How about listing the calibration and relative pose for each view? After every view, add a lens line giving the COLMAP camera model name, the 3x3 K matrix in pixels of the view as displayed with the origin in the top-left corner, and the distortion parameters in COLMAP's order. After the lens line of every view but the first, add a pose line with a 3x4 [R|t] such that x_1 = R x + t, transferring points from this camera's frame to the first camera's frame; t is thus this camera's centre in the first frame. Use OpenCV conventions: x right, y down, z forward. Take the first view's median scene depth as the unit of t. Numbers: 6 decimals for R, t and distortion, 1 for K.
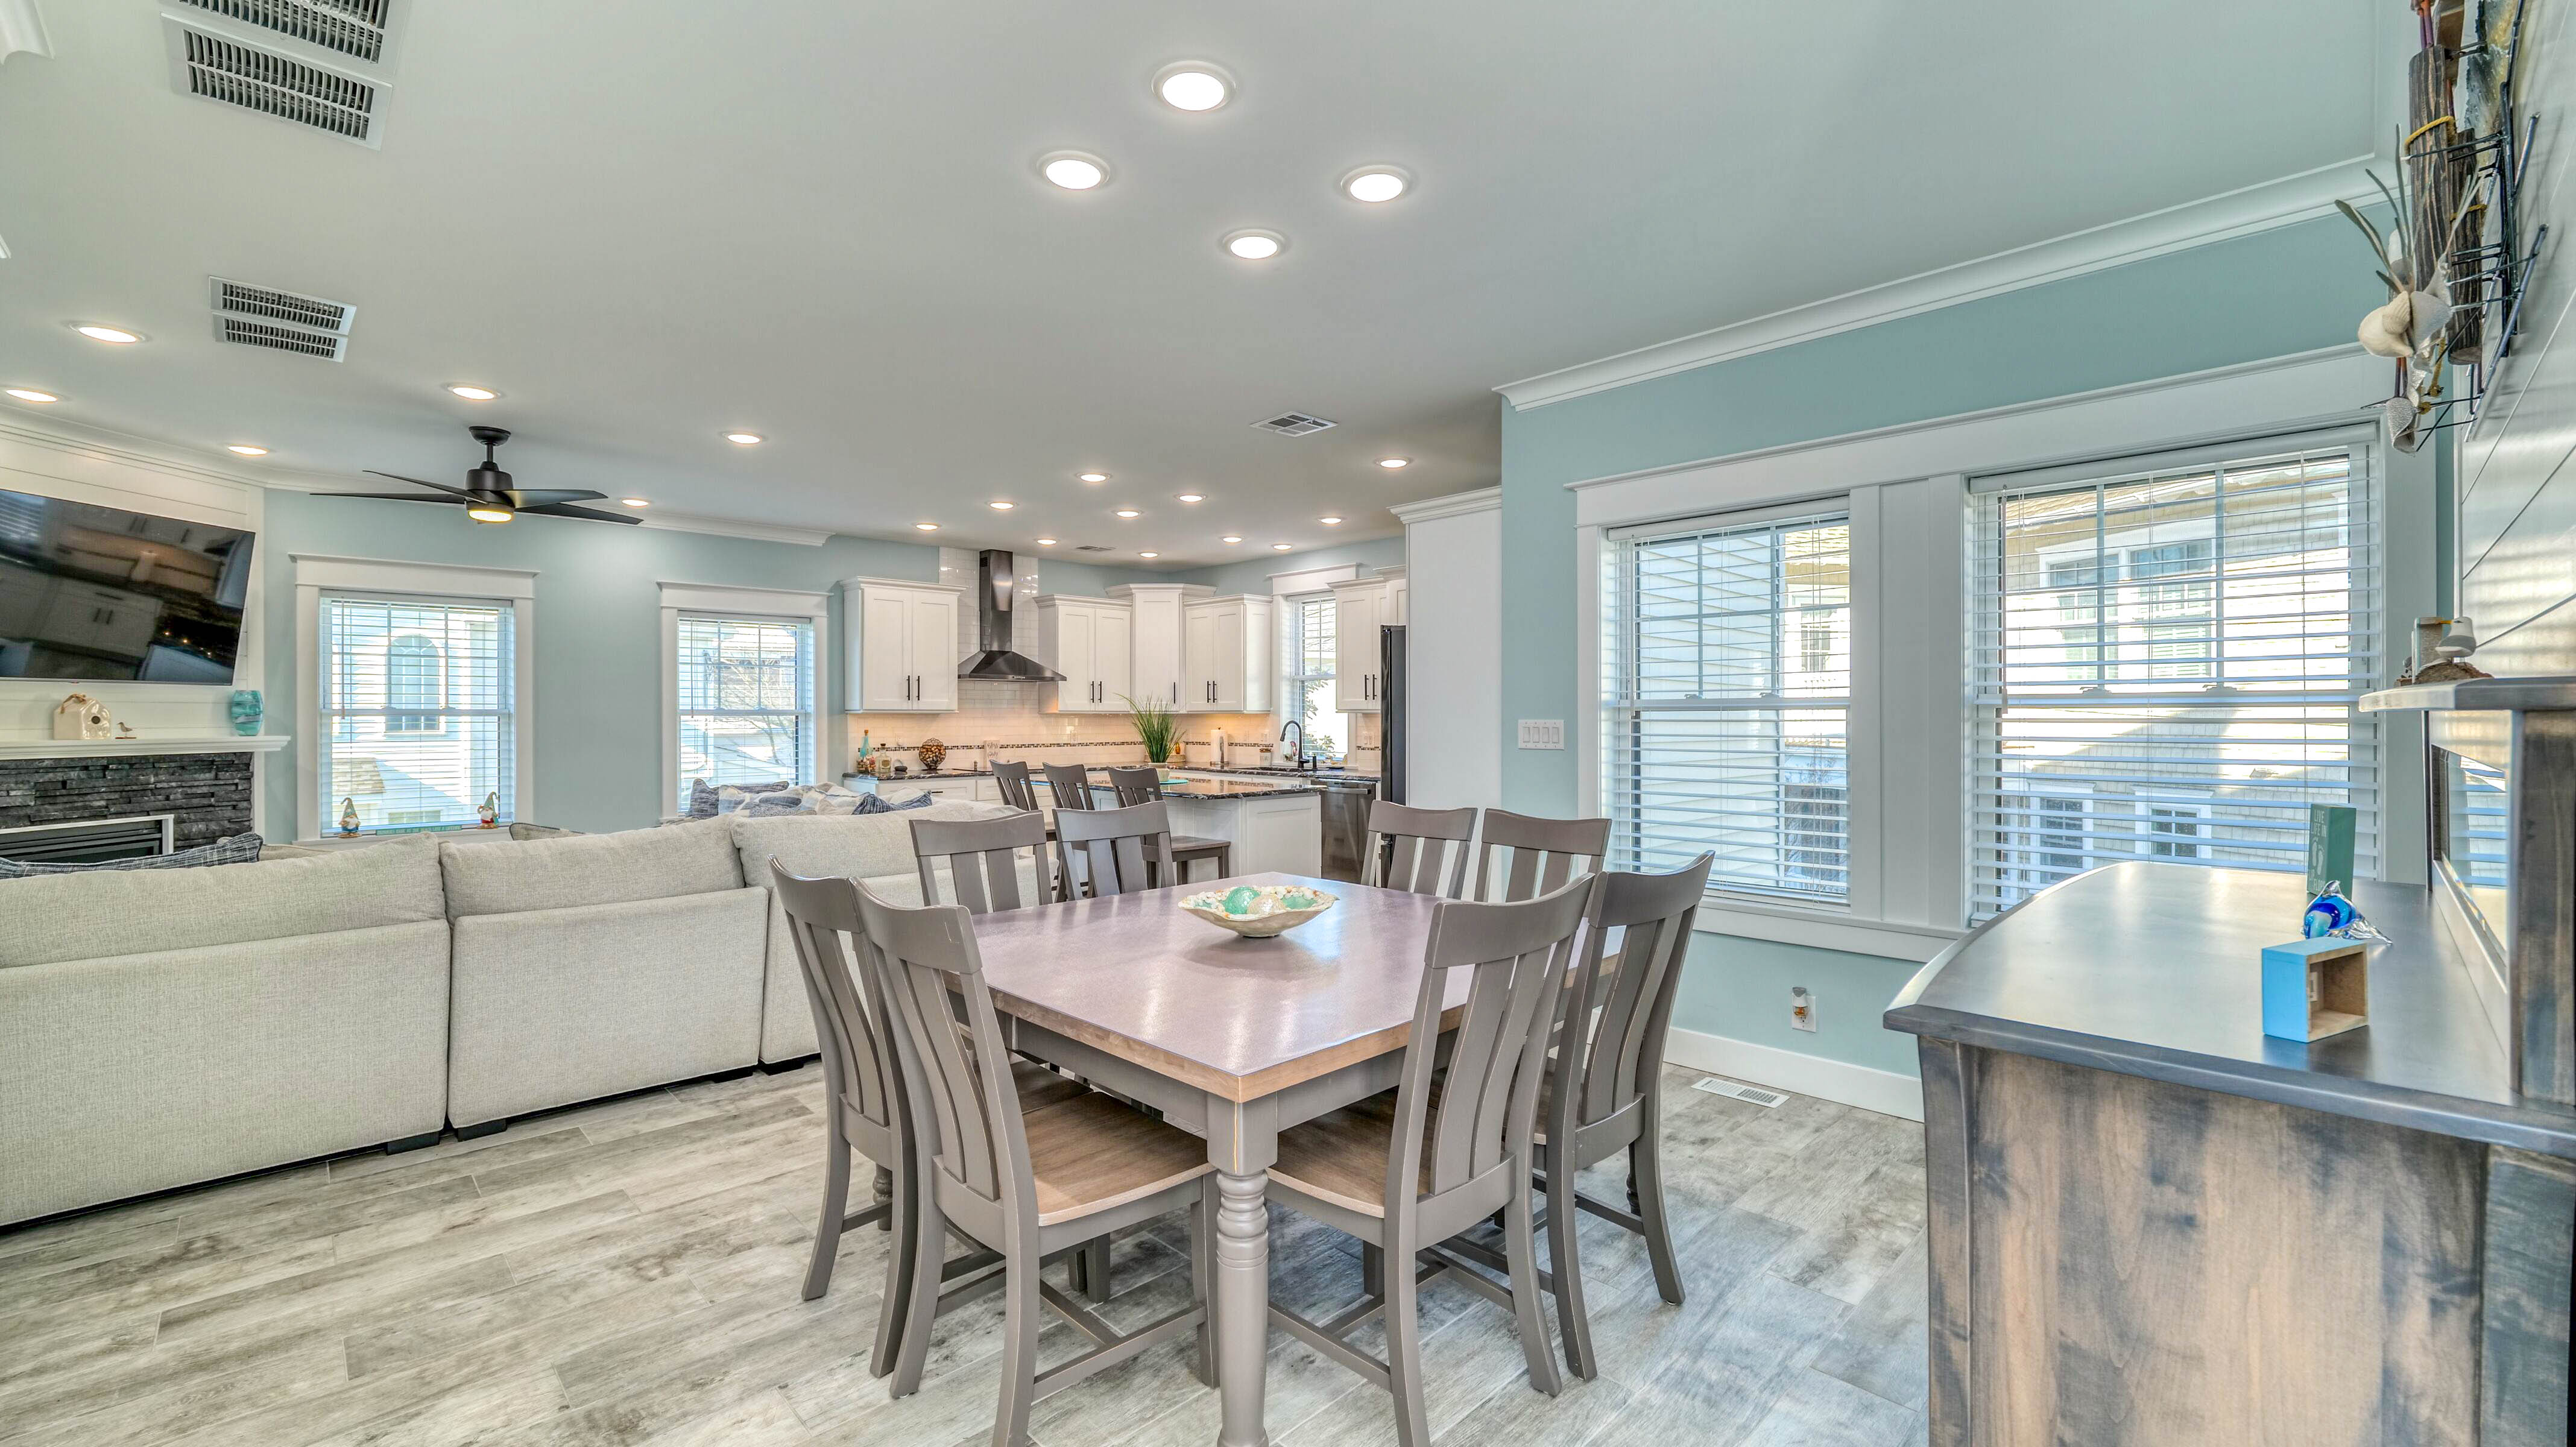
lens RADIAL K [[1062.2, 0, 1277.0], [0, 1062.2, 716.1], [0, 0, 1]] dist [-0.005646, 0.000188]
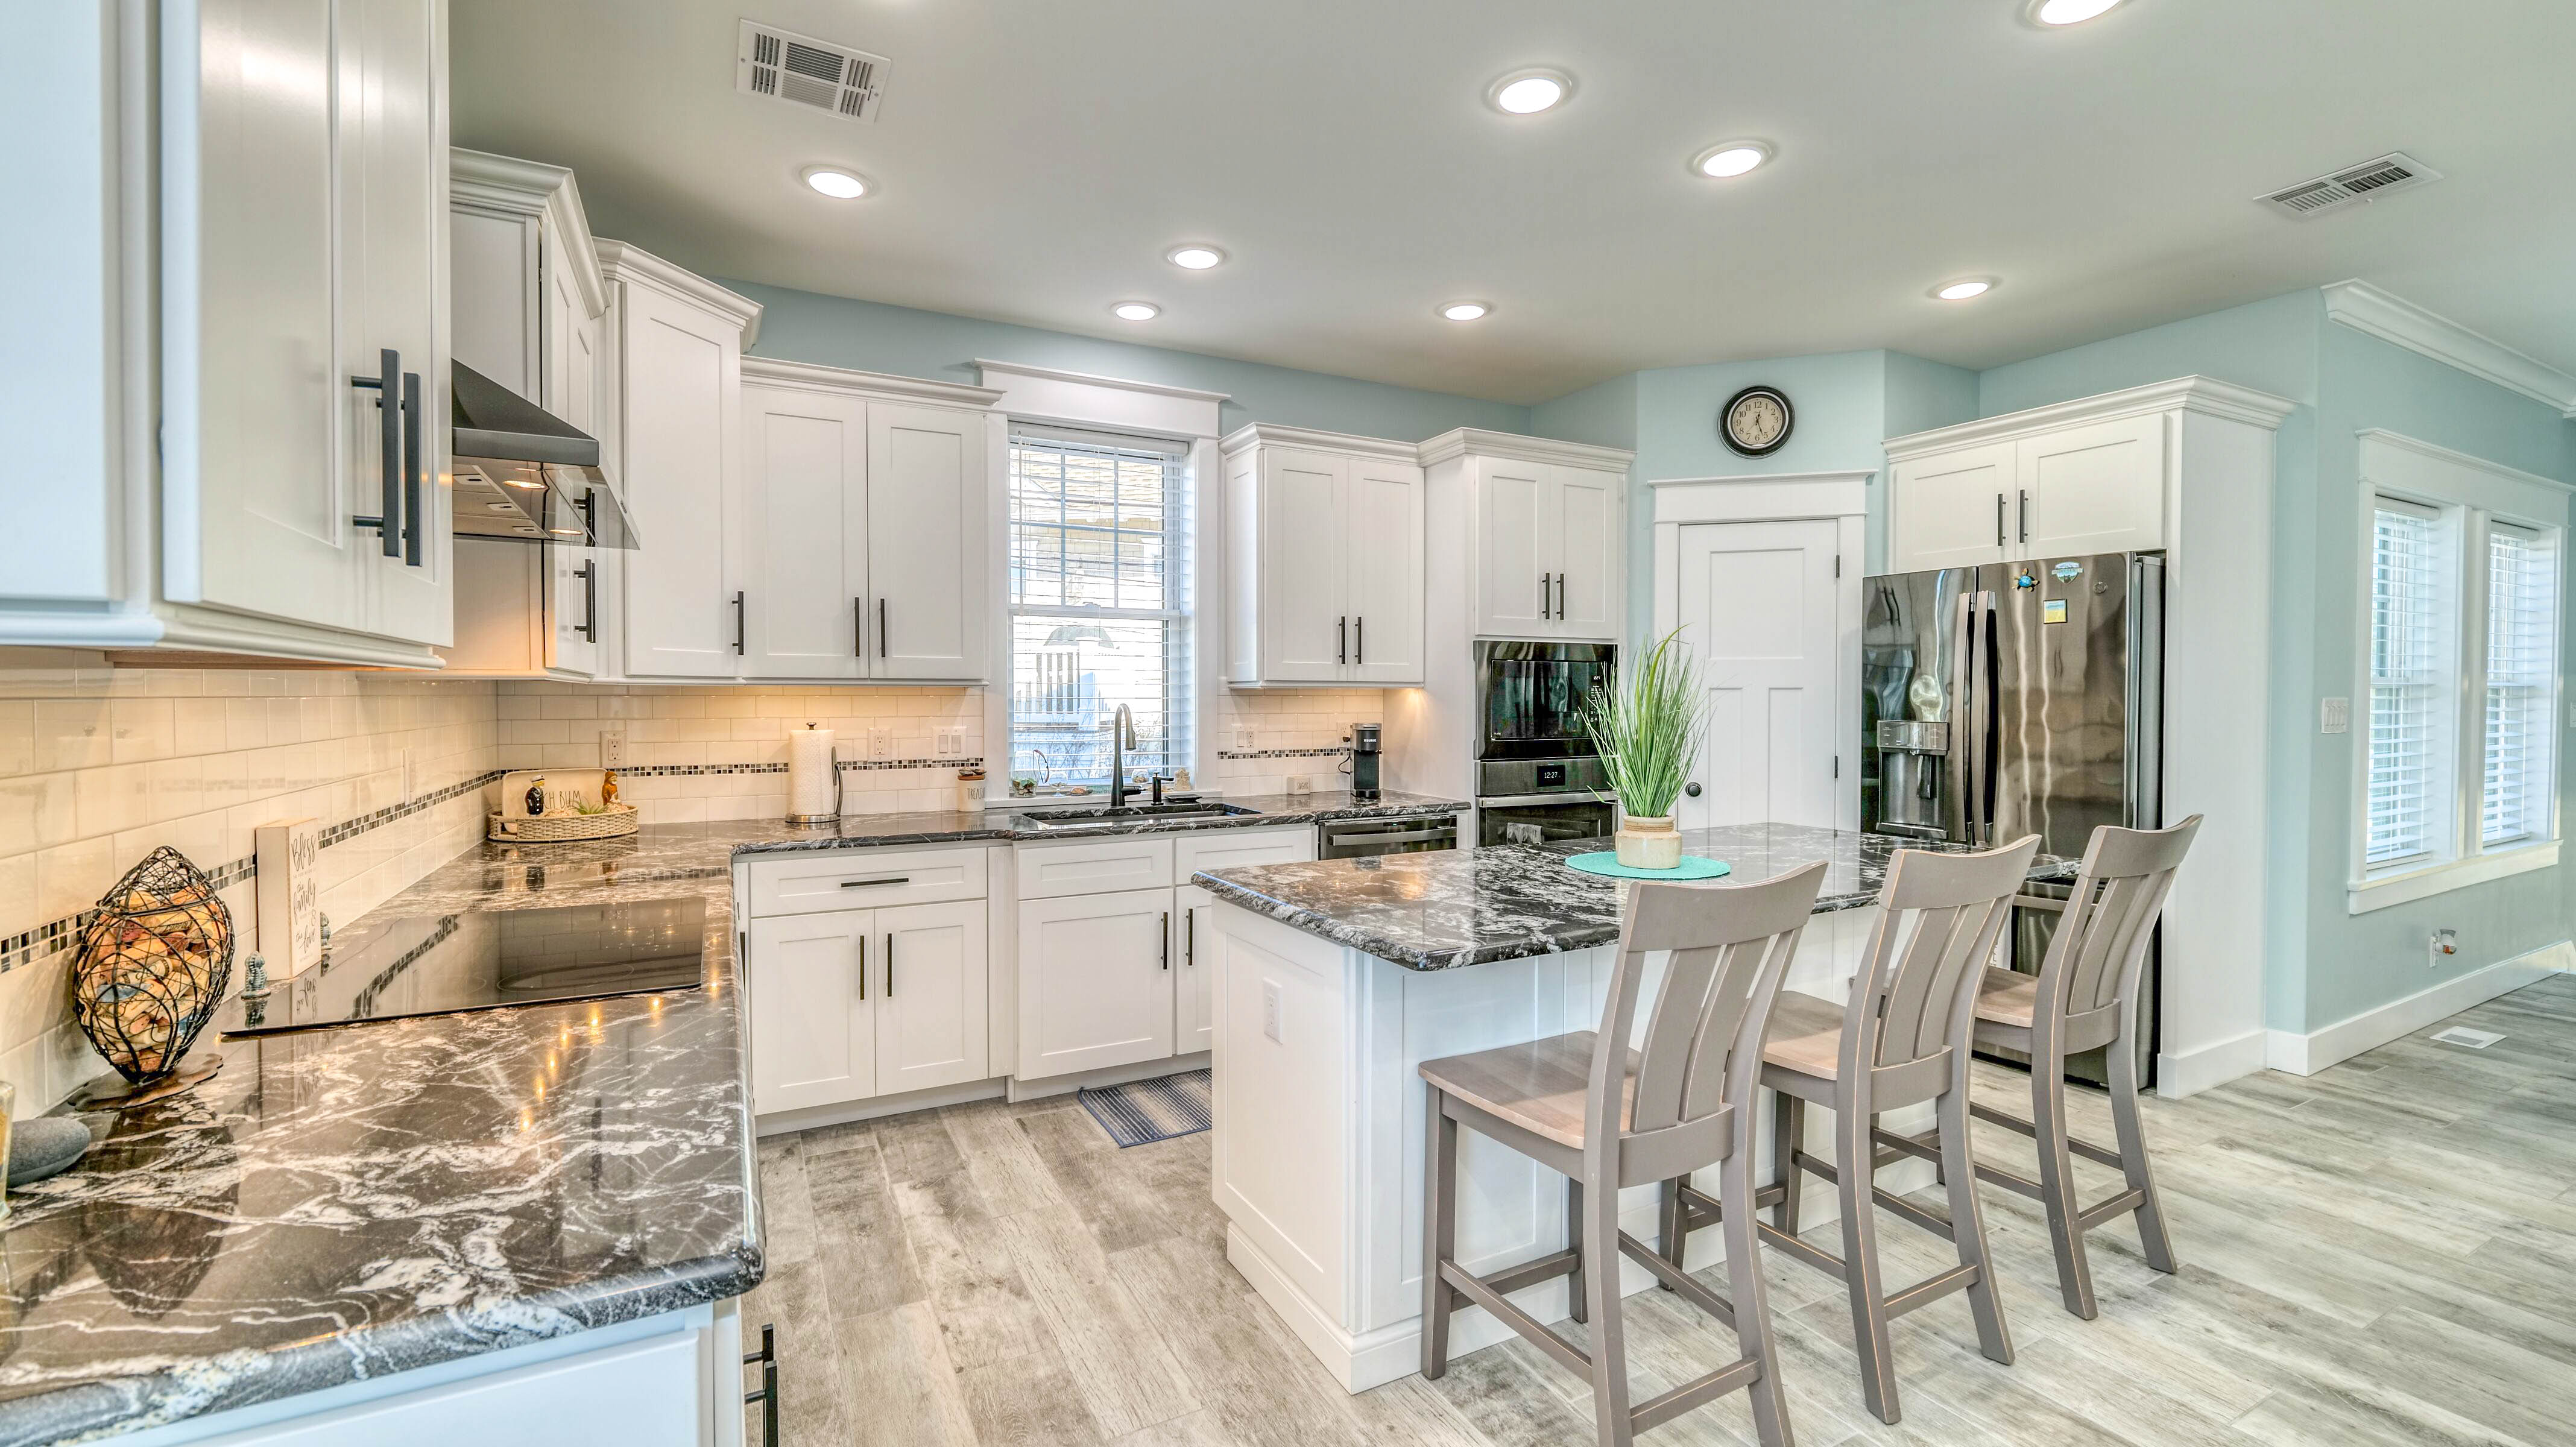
lens RADIAL K [[1062.2, 0, 1280.9], [0, 1062.2, 719.3], [0, 0, 1]] dist [-0.005646, 0.000188]
pose [[0.278807, -0.020690, 0.960124, -0.485076], [-0.000861, 0.999762, 0.021794, 0.001341], [-0.960347, -0.006903, 0.278723, 0.970112]]
